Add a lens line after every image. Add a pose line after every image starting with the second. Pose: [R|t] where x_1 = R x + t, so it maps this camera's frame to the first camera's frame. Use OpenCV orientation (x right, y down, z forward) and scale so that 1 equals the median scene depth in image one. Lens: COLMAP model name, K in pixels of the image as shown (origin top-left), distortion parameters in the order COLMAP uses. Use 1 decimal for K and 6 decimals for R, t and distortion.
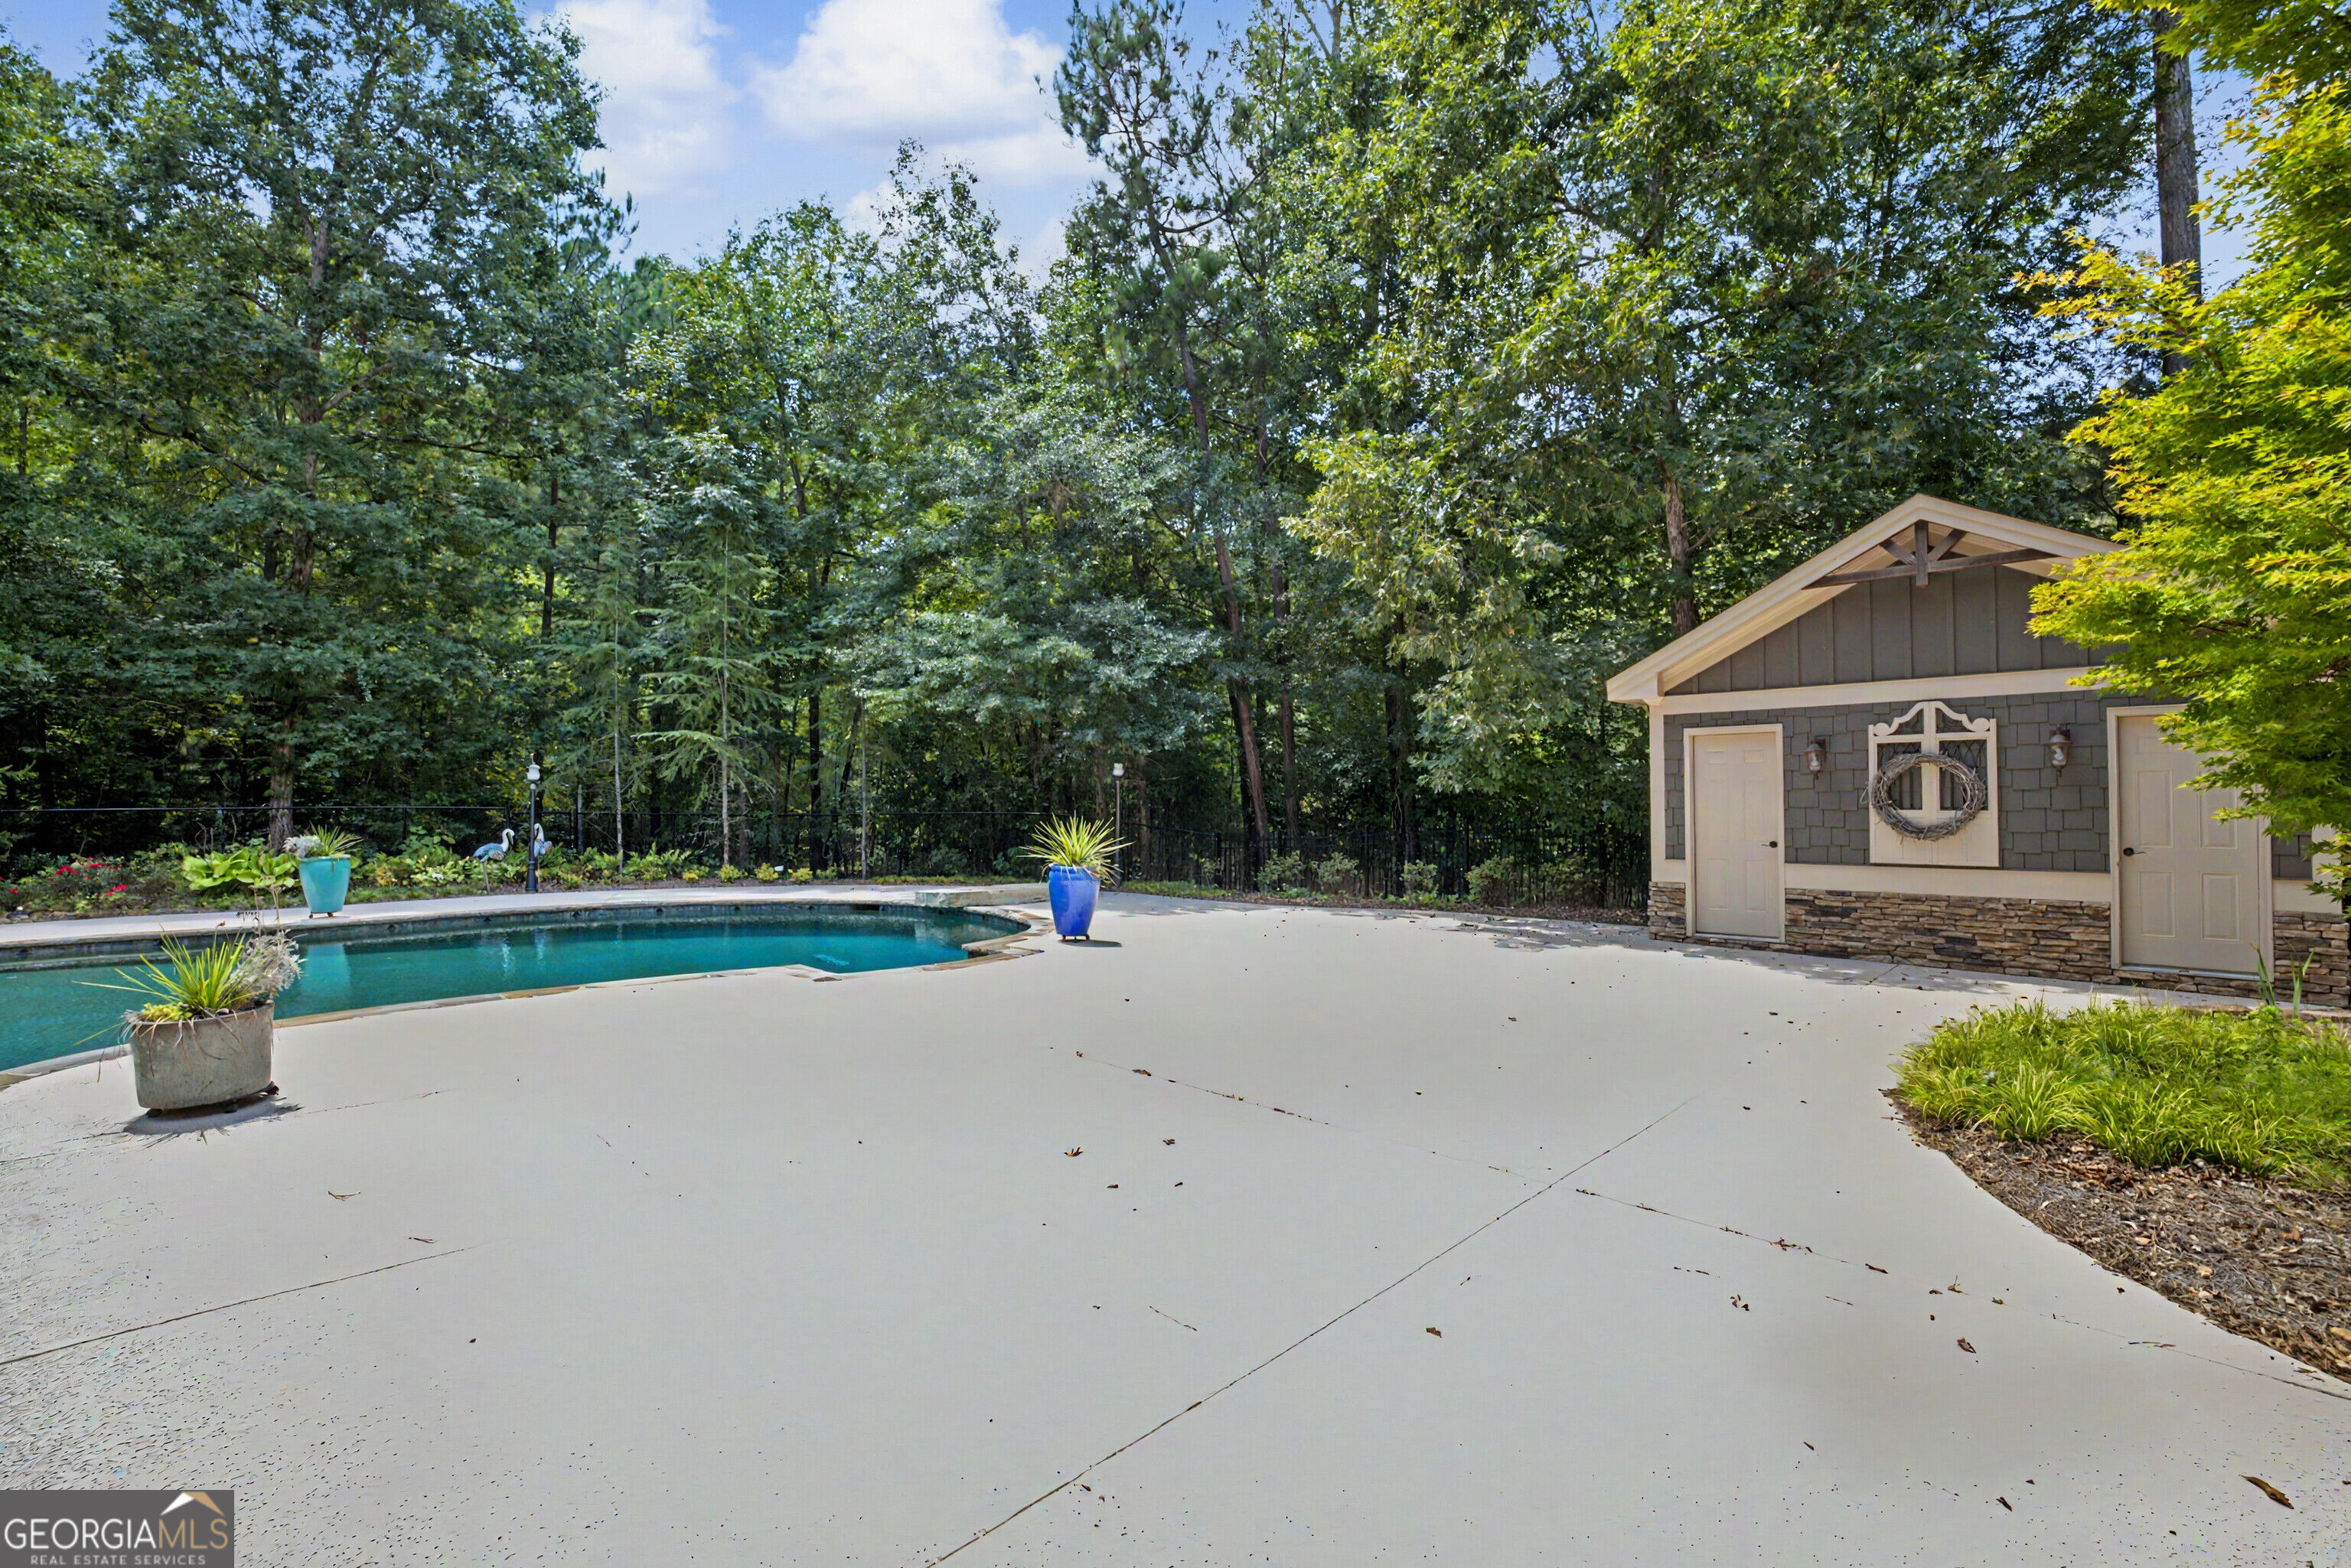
lens RADIAL K [[1072.8, 0, 1163.3], [0, 1072.8, 803.2], [0, 0, 1]] dist [-0.003181, 0.001141]
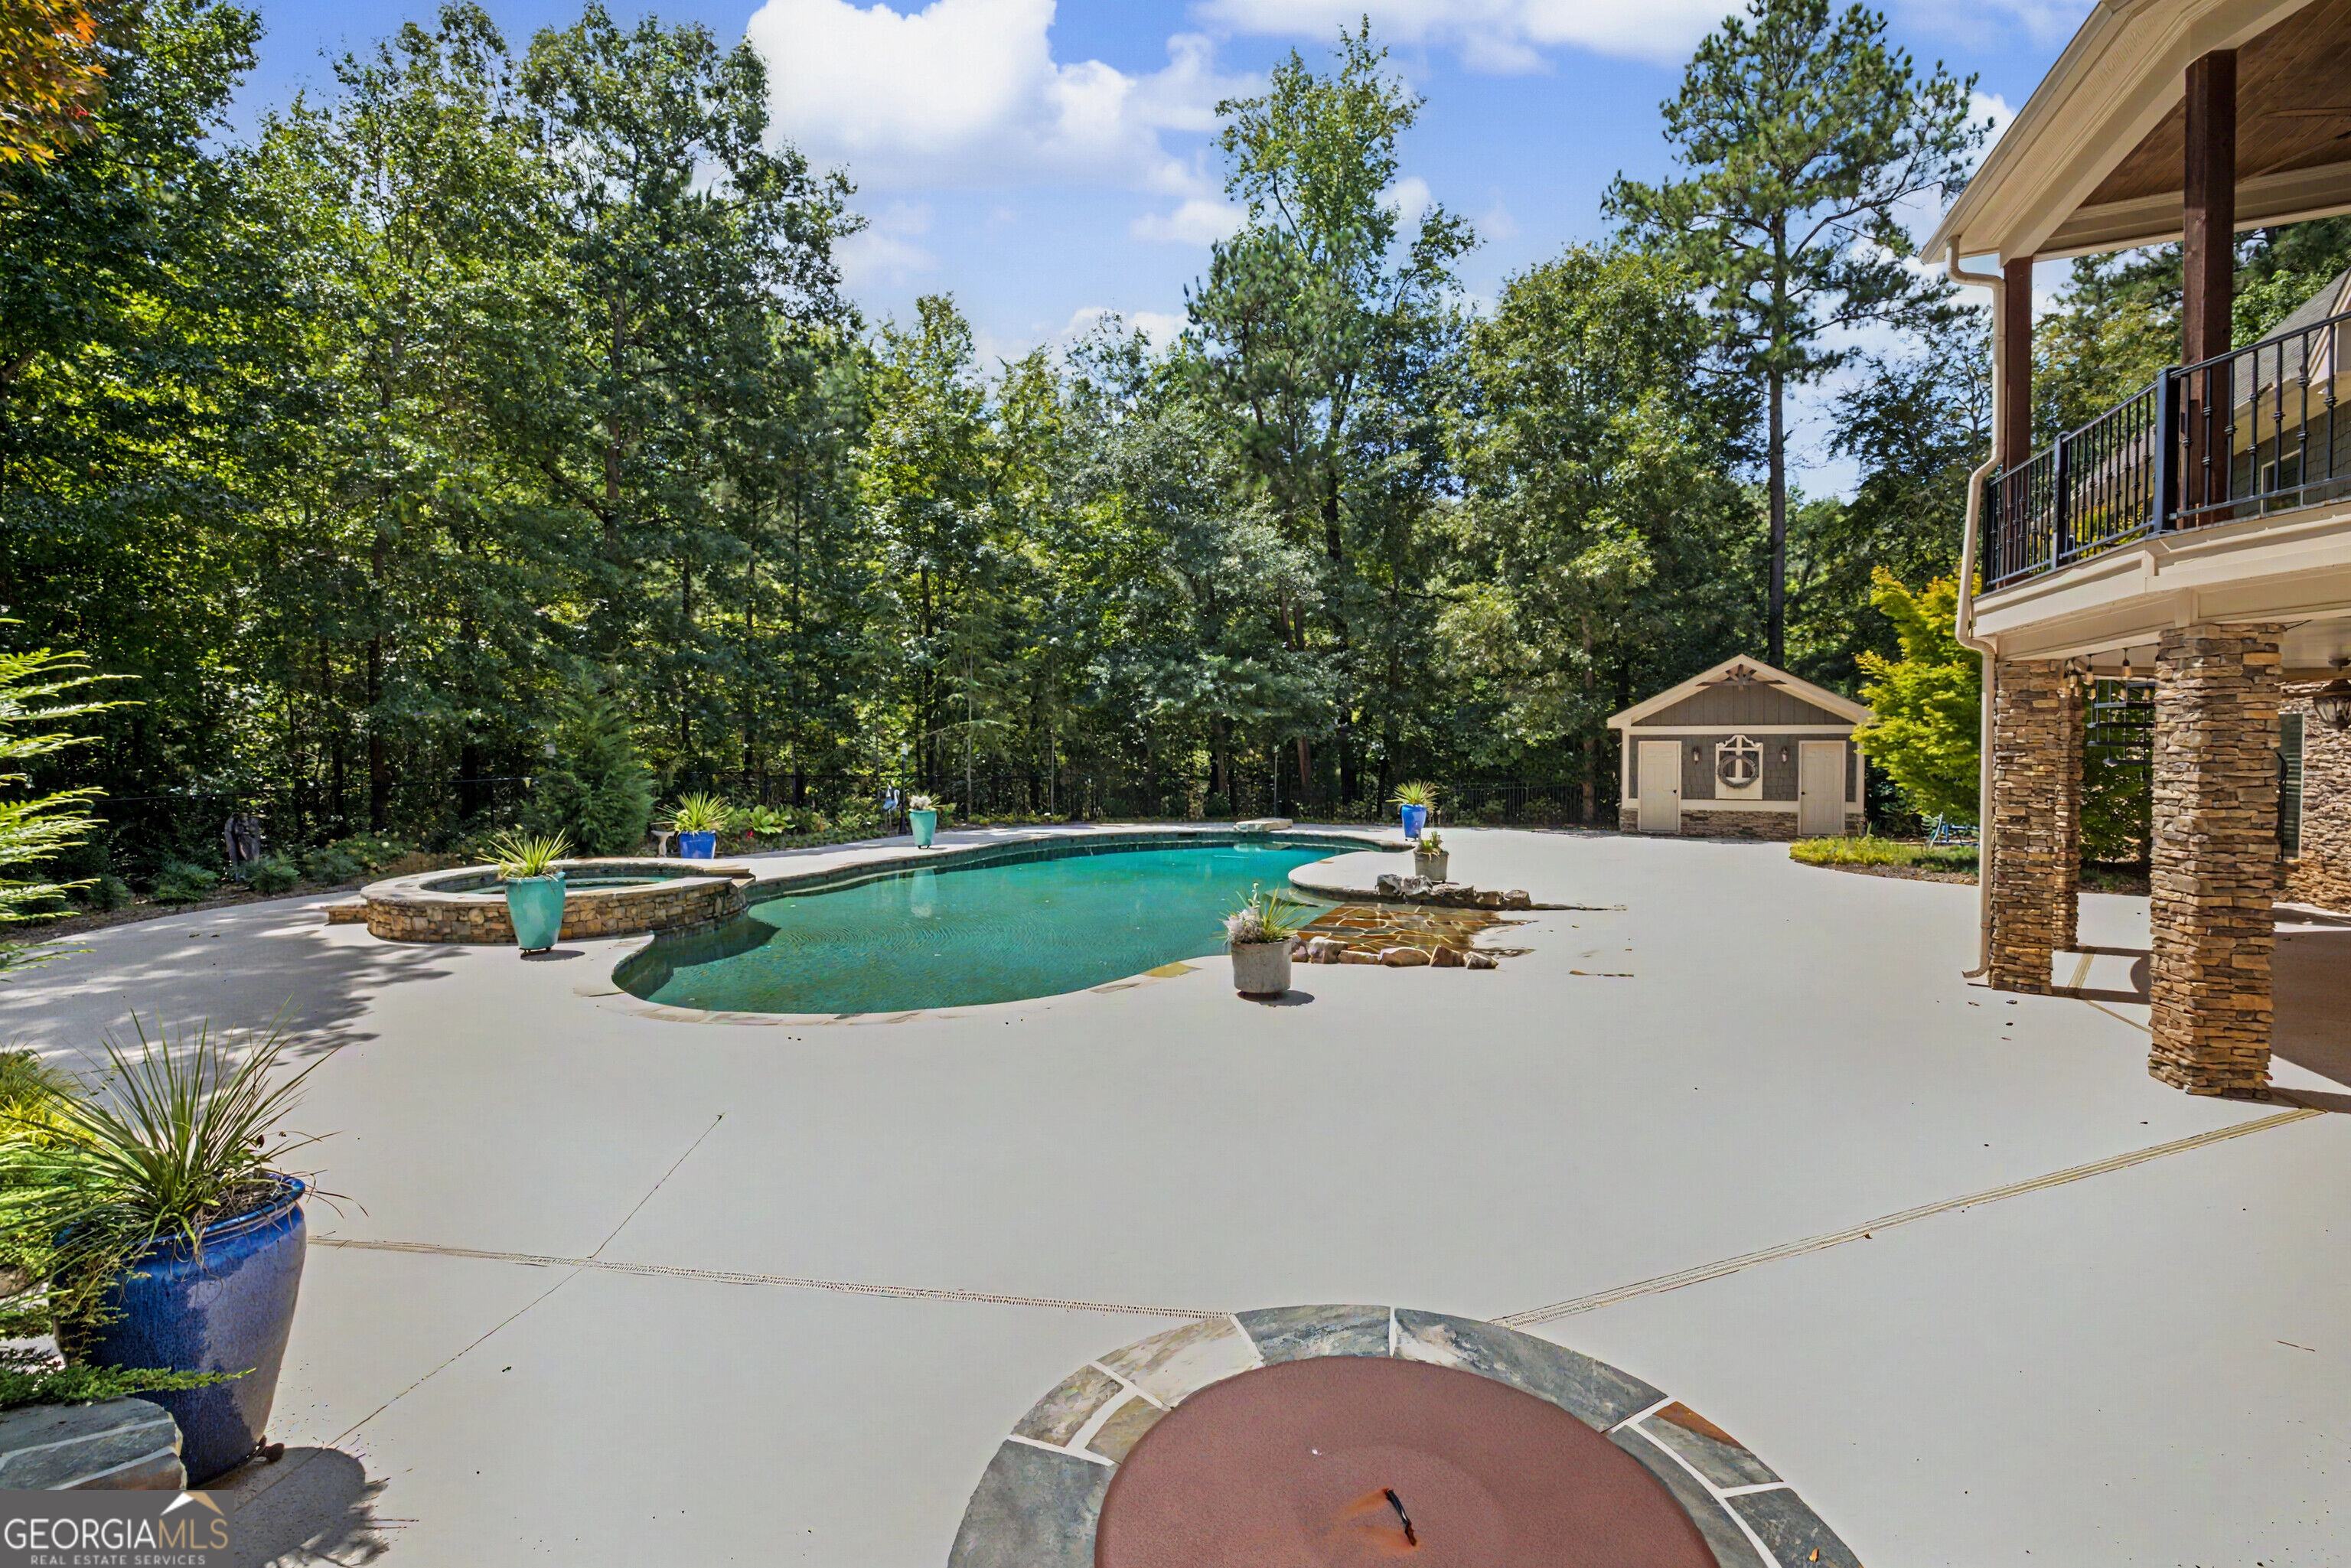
lens RADIAL K [[1072.8, 0, 1171.2], [0, 1072.8, 781.4], [0, 0, 1]] dist [-0.003181, 0.001141]
pose [[0.913765, -0.007669, 0.406171, -1.312917], [-0.004176, 0.999592, 0.028267, -0.042650], [-0.406222, -0.027526, 0.913360, -0.662291]]
